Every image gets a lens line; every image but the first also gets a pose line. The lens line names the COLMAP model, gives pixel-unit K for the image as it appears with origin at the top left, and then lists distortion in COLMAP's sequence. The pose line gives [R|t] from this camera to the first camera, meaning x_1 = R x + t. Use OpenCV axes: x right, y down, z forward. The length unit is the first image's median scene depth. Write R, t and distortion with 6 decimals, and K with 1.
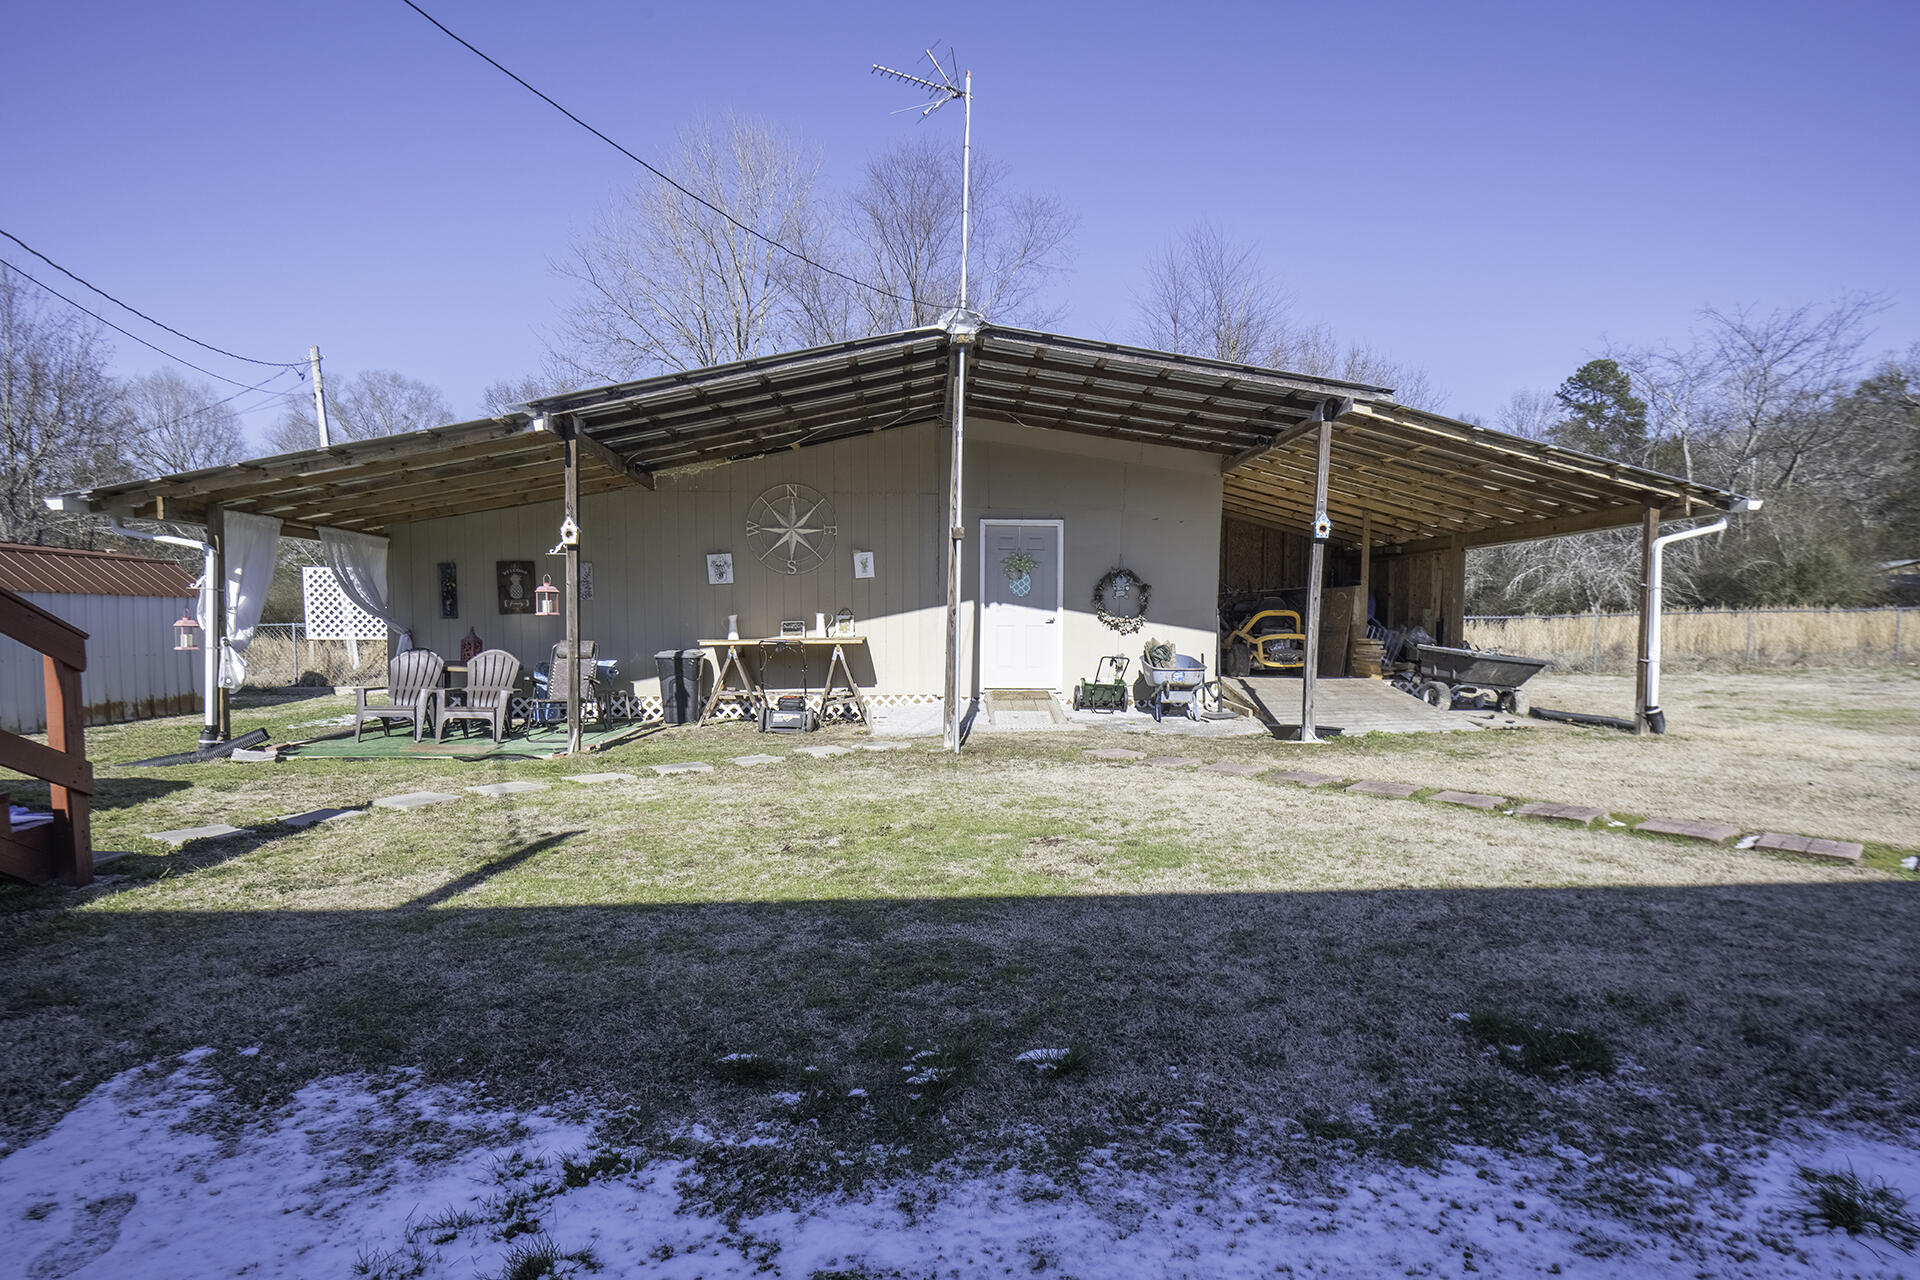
lens RADIAL K [[971.2, 0, 958.7], [0, 971.2, 647.7], [0, 0, 1]] dist [-0.021450, -0.001425]
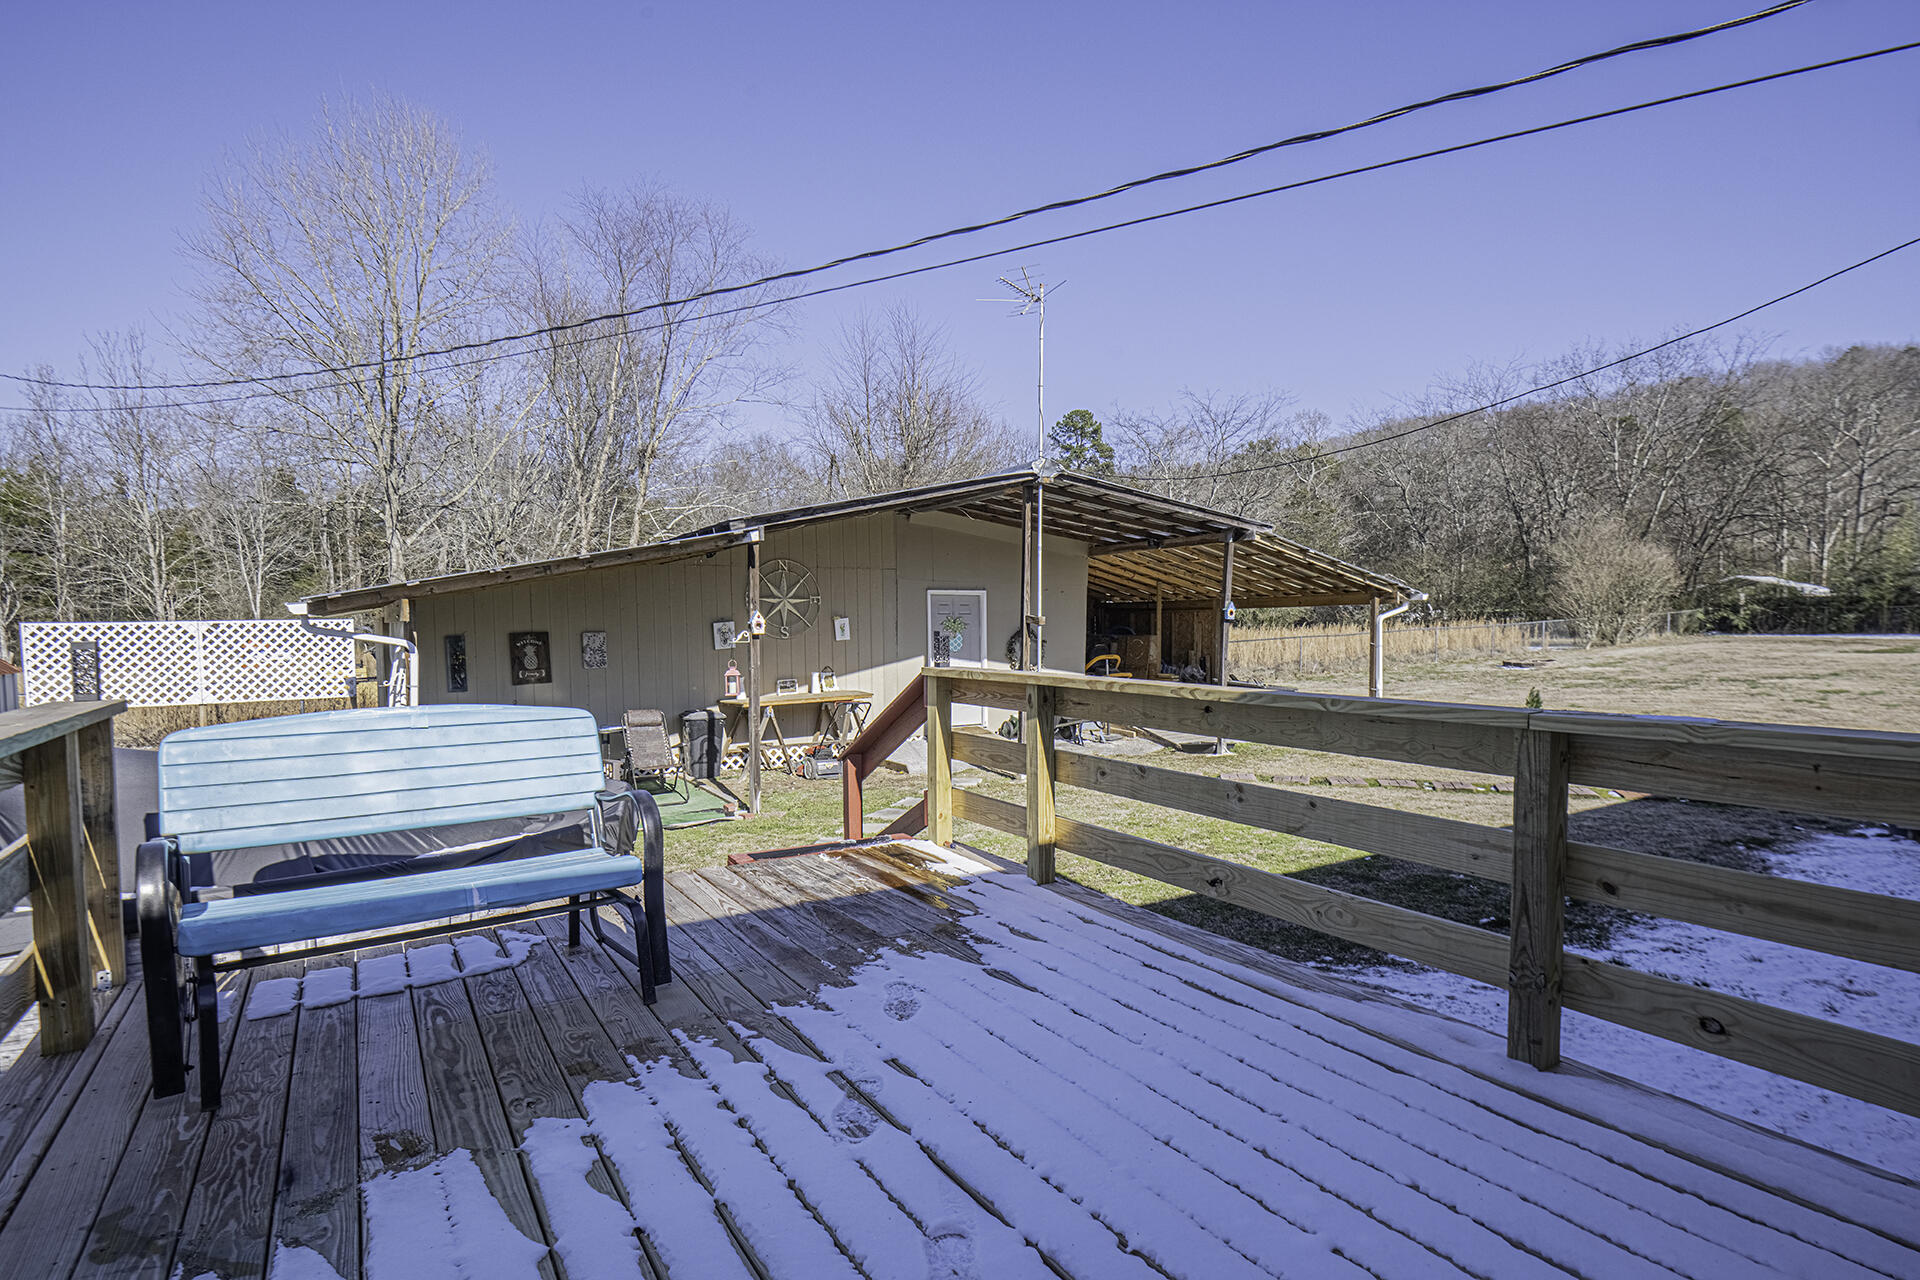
lens RADIAL K [[971.2, 0, 959.9], [0, 971.2, 642.3], [0, 0, 1]] dist [-0.021450, -0.001425]
pose [[0.883353, -0.023335, 0.468127, -0.533268], [0.028364, 0.999591, -0.003695, -0.062322], [-0.467850, 0.016542, 0.883653, -0.108068]]
